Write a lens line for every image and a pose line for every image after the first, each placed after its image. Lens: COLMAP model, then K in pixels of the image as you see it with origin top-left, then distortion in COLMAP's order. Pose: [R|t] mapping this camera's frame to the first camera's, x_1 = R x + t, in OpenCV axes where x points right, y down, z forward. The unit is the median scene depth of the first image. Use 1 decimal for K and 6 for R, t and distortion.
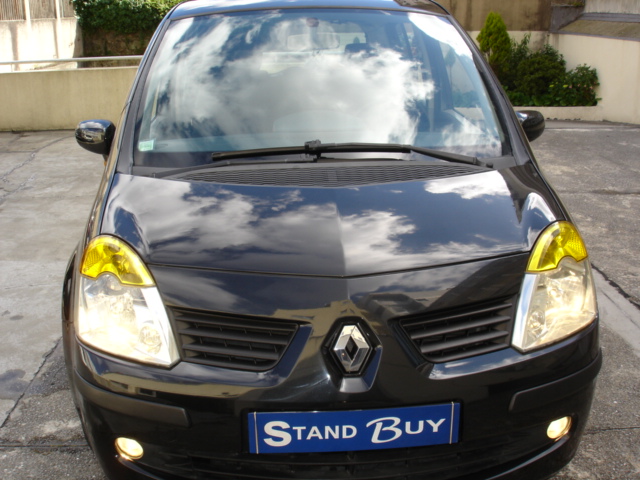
lens RADIAL K [[727.8, 0, 320.0], [0, 727.8, 240.0], [0, 0, 1]] dist [-0.006946, -0.306631]
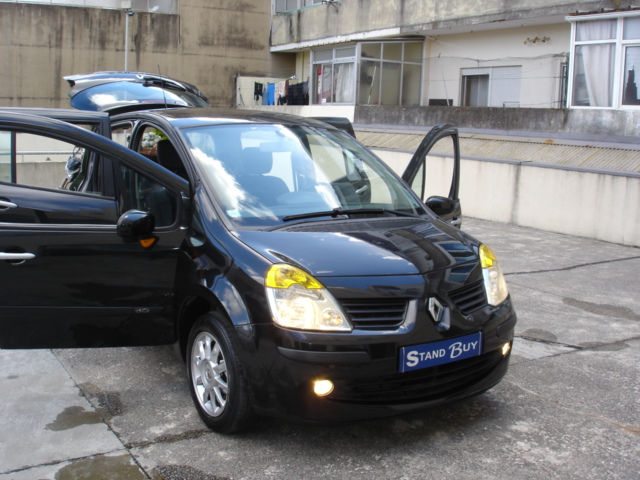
lens RADIAL K [[727.8, 0, 320.0], [0, 727.8, 240.0], [0, 0, 1]] dist [-0.006946, -0.306631]
pose [[0.860254, -0.044927, 0.507883, -1.166448], [0.112438, 0.988304, -0.103023, 0.133188], [-0.497314, 0.145731, 0.855243, -0.488389]]
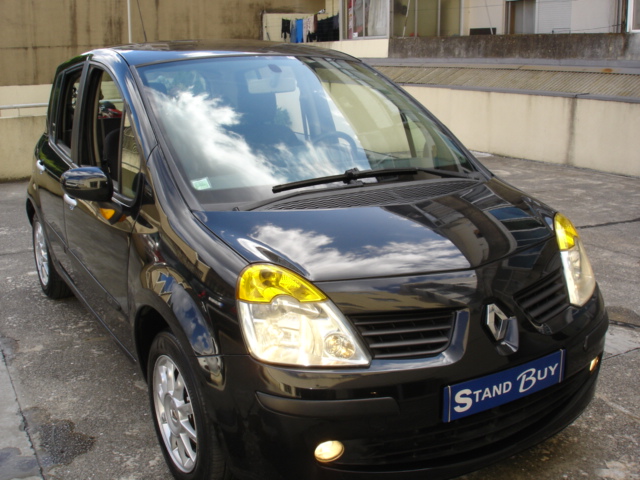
lens RADIAL K [[727.8, 0, 320.0], [0, 727.8, 240.0], [0, 0, 1]] dist [-0.006946, -0.306631]
pose [[0.885115, -0.109785, 0.452237, -0.784663], [0.138328, 0.989919, -0.030421, 0.004842], [-0.444338, 0.089483, 0.891379, 0.000977]]
